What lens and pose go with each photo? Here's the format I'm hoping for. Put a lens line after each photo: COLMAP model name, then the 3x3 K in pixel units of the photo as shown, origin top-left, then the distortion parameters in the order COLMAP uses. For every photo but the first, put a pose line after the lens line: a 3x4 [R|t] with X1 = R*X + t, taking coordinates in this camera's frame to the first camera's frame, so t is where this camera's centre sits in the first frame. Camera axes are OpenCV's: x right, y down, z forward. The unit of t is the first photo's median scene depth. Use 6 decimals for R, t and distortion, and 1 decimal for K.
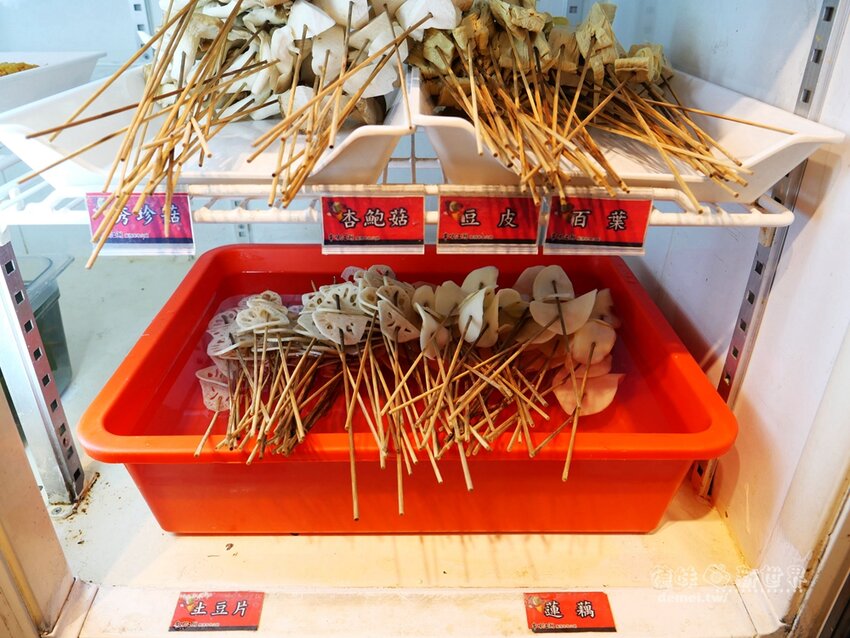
lens RADIAL K [[602.8, 0, 425.0], [0, 602.8, 319.0], [0, 0, 1]] dist [-0.058536, 0.093465]
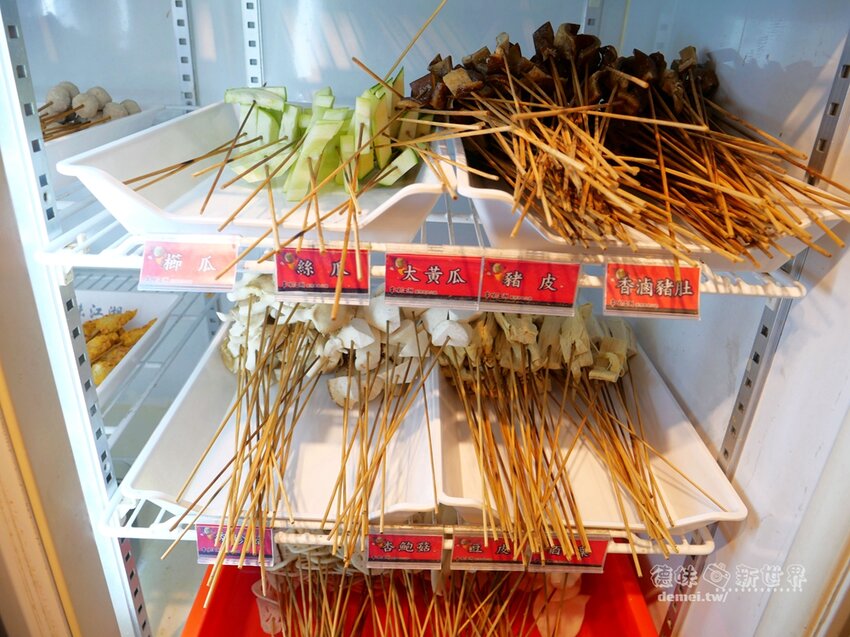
lens RADIAL K [[635.5, 0, 425.0], [0, 635.5, 318.5], [0, 0, 1]] dist [0.051850, -0.005330]
pose [[0.999344, 0.036037, 0.003506, -0.044821], [-0.036053, 0.999338, 0.004846, -0.517320], [-0.003329, -0.004969, 0.999982, -0.368356]]
